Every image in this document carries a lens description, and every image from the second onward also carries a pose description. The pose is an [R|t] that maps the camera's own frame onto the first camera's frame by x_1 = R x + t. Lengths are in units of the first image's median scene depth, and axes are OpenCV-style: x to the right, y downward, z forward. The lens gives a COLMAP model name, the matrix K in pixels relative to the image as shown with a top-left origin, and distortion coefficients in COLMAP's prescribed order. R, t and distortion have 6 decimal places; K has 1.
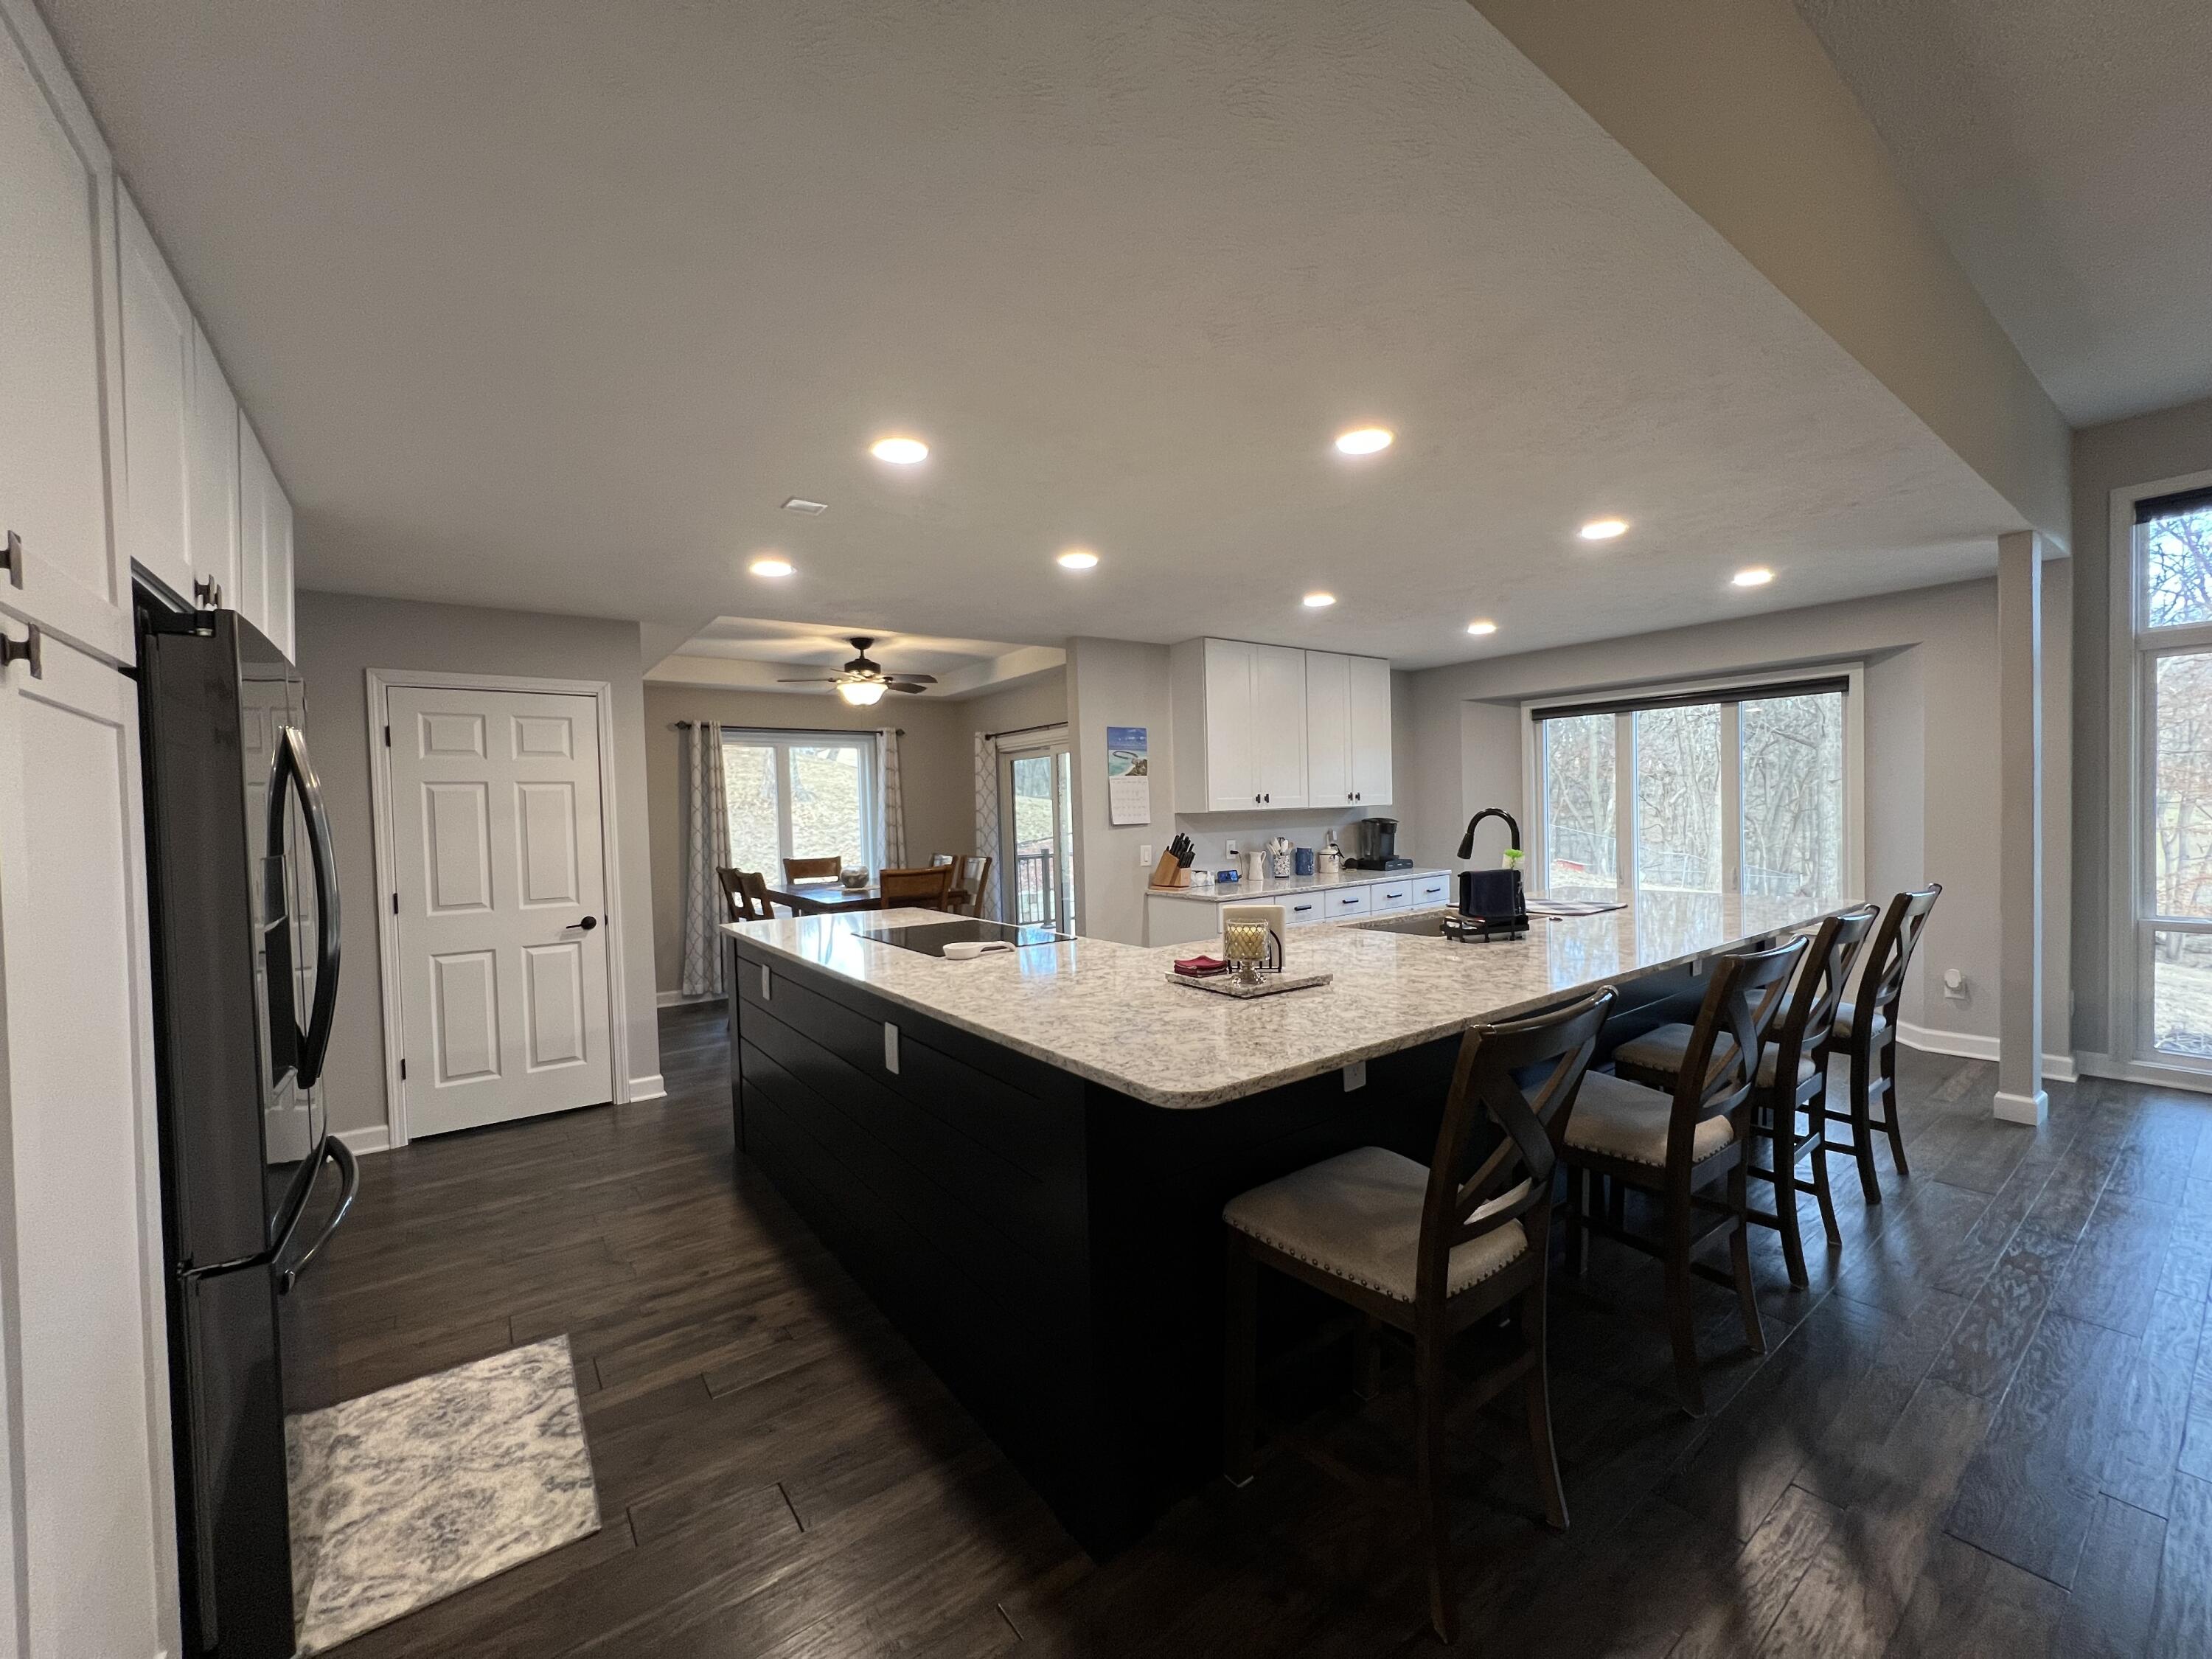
lens RADIAL K [[878.4, 0, 1106.7], [0, 878.4, 834.0], [0, 0, 1]] dist [-0.001759, 0.000108]
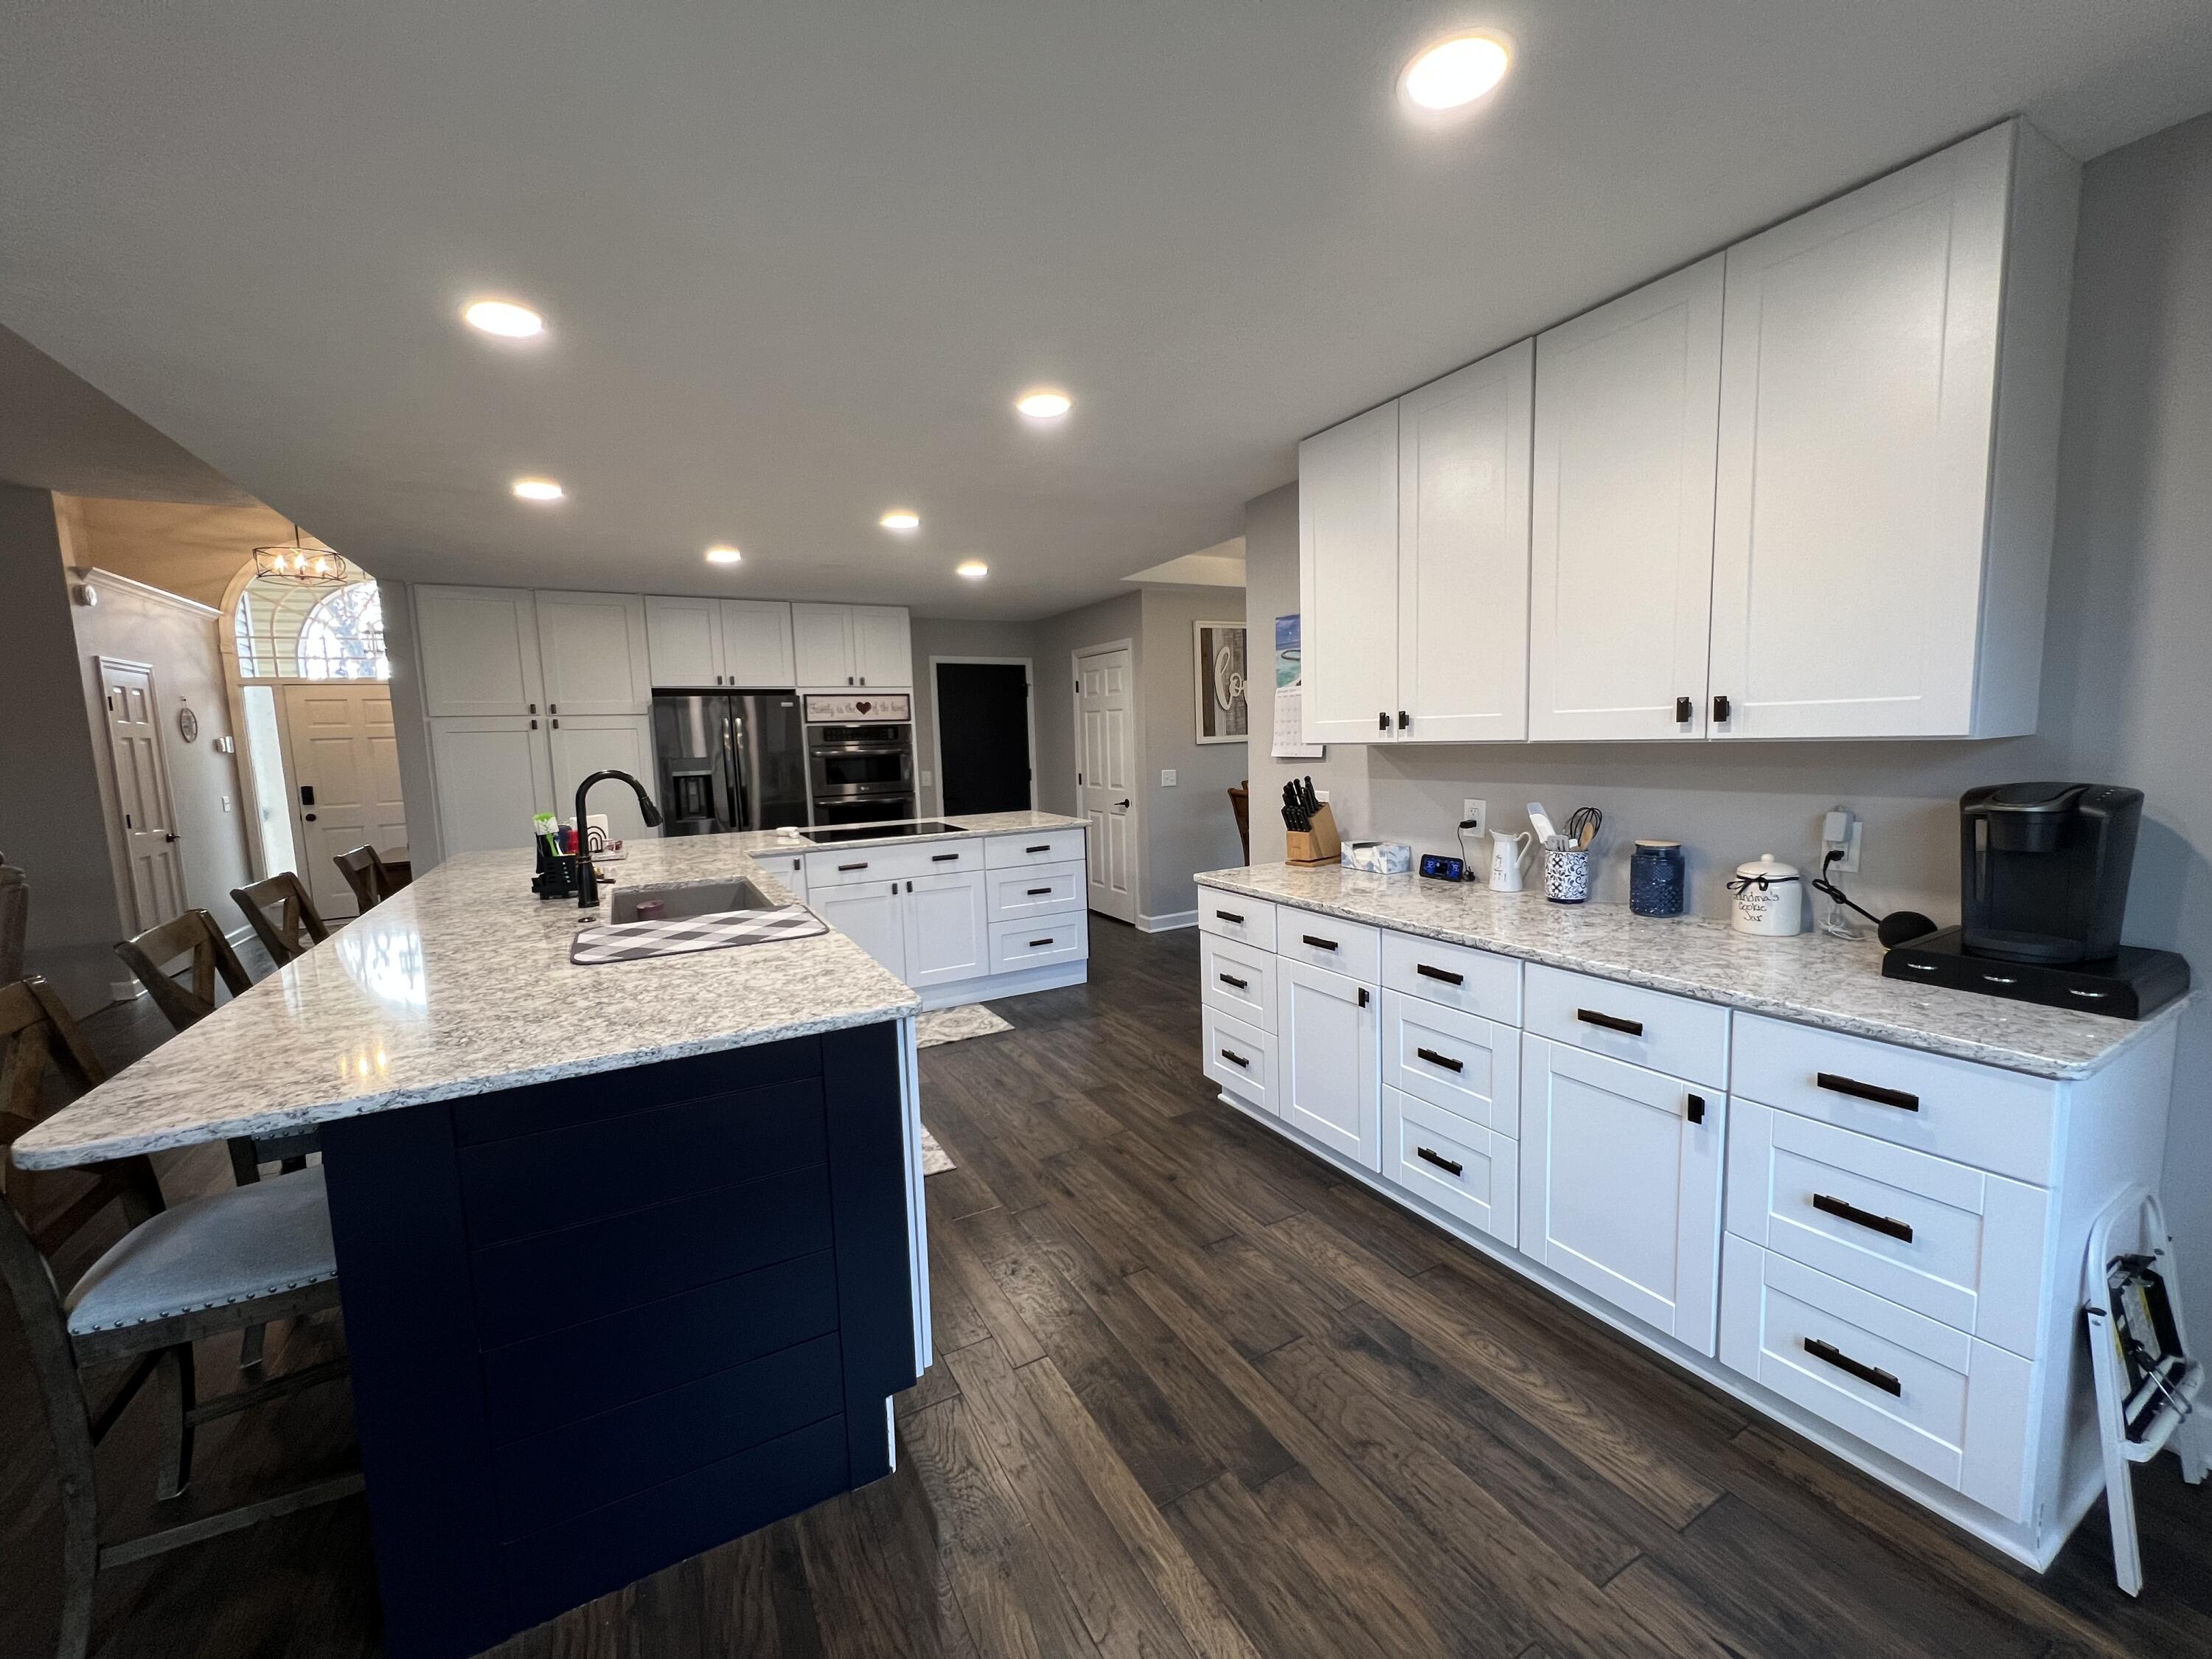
lens RADIAL K [[882.5, 0, 1106.0], [0, 882.5, 829.5], [0, 0, 1]] dist [-0.001136, 0.000014]
pose [[-0.127784, 0.138818, -0.982039, 0.673377], [0.006115, 0.990248, 0.139183, -0.048086], [0.991783, 0.011780, -0.127387, 0.865331]]
